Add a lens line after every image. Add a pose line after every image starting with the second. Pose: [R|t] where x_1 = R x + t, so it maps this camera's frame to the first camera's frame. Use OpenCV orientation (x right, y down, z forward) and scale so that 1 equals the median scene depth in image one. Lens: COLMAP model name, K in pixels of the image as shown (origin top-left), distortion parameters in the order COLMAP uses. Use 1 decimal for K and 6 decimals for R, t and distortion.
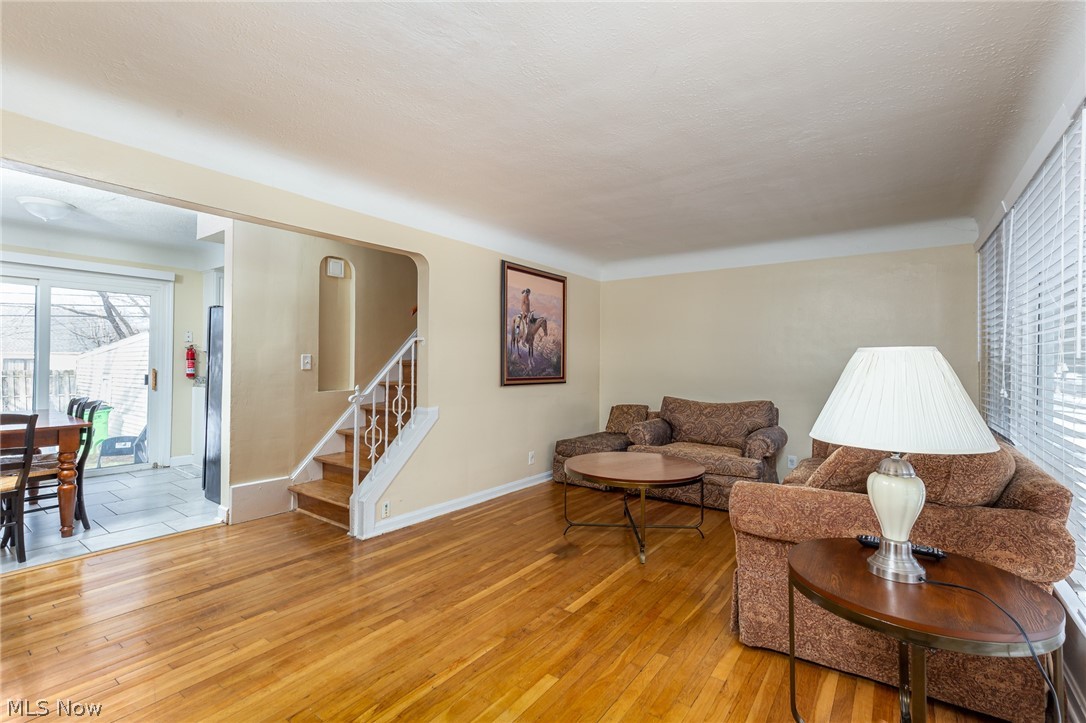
lens RADIAL K [[491.7, 0, 545.3], [0, 491.7, 358.0], [0, 0, 1]] dist [-0.000761, -0.000155]
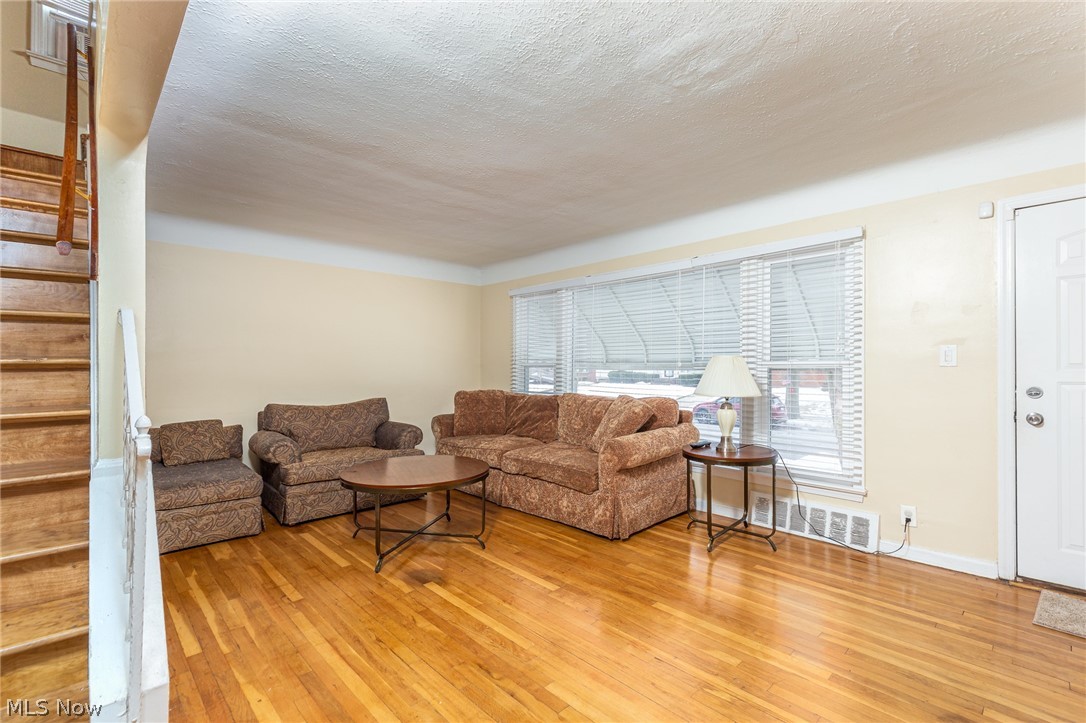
lens RADIAL K [[491.7, 0, 544.6], [0, 491.7, 360.9], [0, 0, 1]] dist [-0.000761, -0.000155]
pose [[0.187807, -0.000954, 0.982206, -0.836705], [-0.001232, 0.999999, 0.001206, 0.004906], [-0.982205, -0.001436, 0.187805, 0.667584]]
